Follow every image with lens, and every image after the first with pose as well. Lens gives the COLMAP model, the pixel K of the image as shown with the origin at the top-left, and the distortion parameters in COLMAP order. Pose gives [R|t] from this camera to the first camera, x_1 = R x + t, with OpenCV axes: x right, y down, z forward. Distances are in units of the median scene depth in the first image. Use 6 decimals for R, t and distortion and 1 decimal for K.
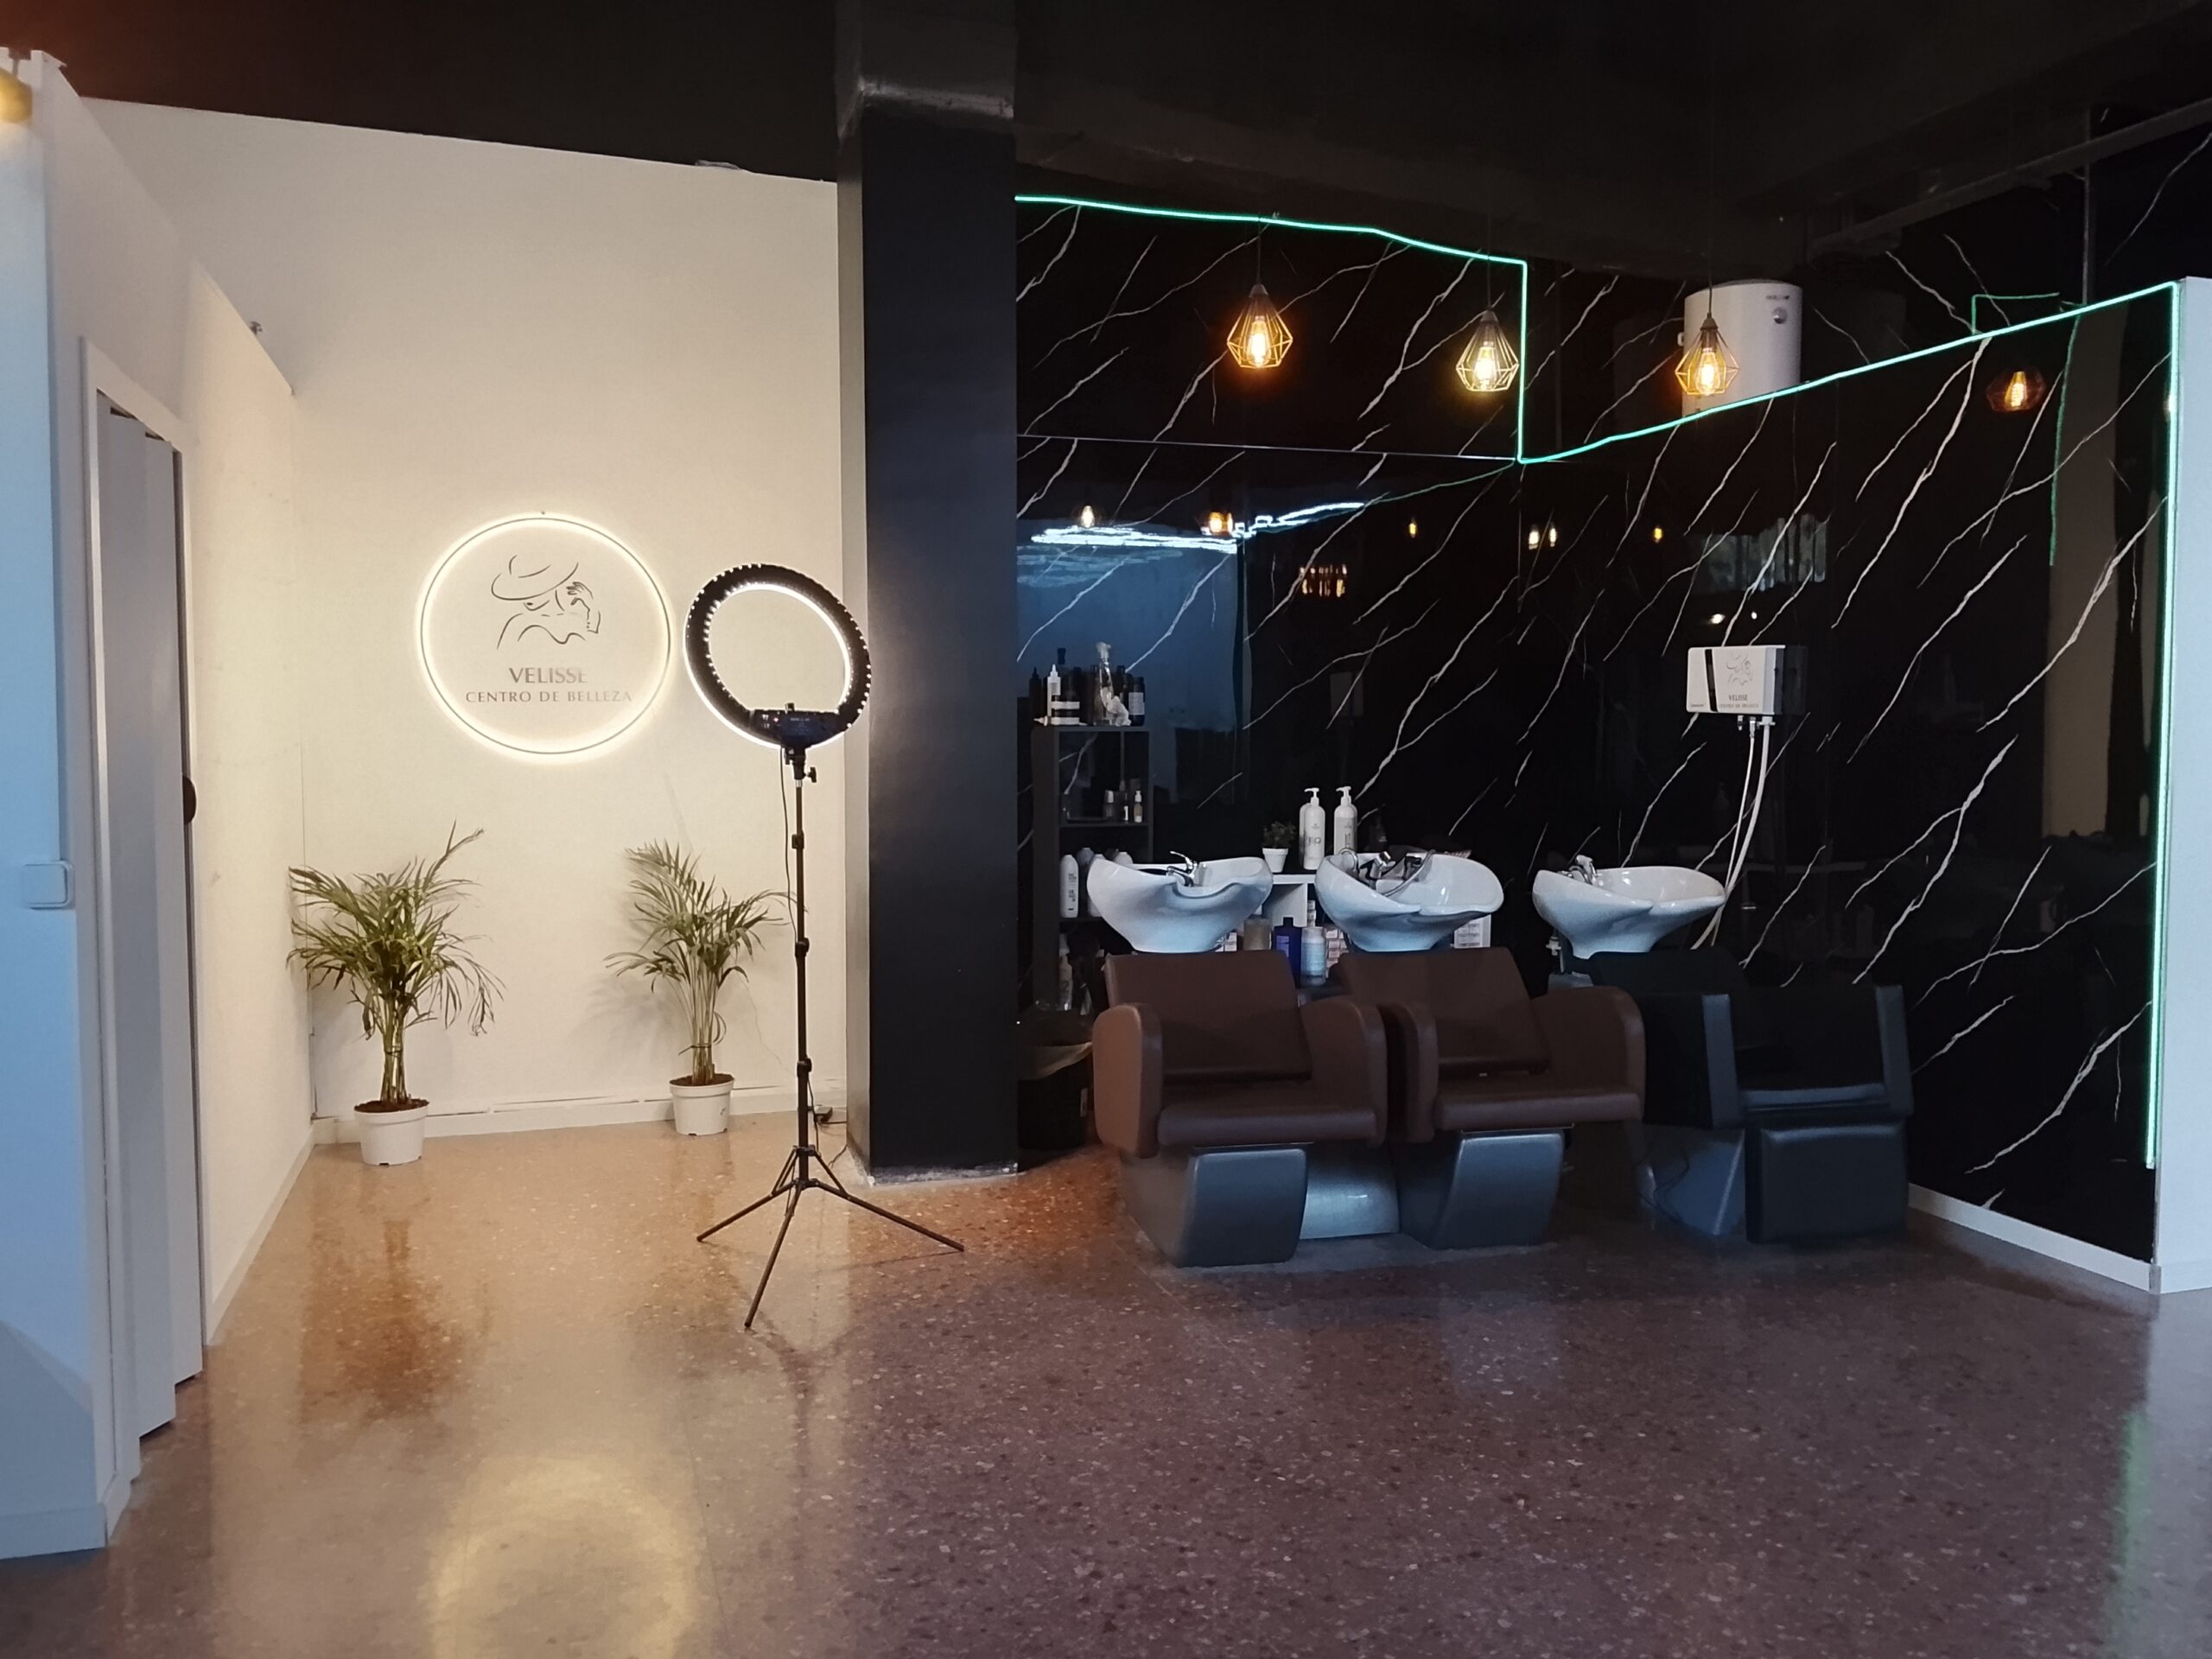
lens RADIAL K [[1775.6, 0, 1103.1], [0, 1775.6, 831.3], [0, 0, 1]] dist [0.013747, -0.027749]
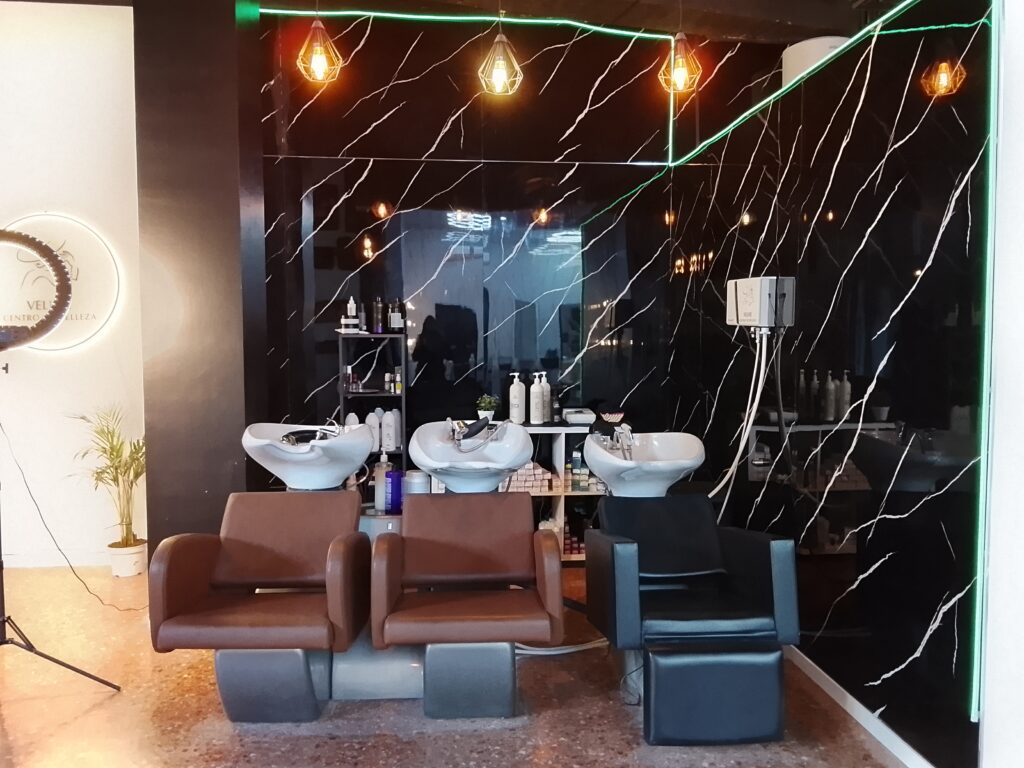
lens RADIAL K [[822.0, 0, 512.9], [0, 822.0, 382.9], [0, 0, 1]] dist [0.013747, -0.027749]
pose [[0.979810, 0.010886, -0.199632, 0.296711], [-0.010178, 0.999938, 0.004573, -0.020982], [0.199669, -0.002449, 0.979860, 0.311981]]
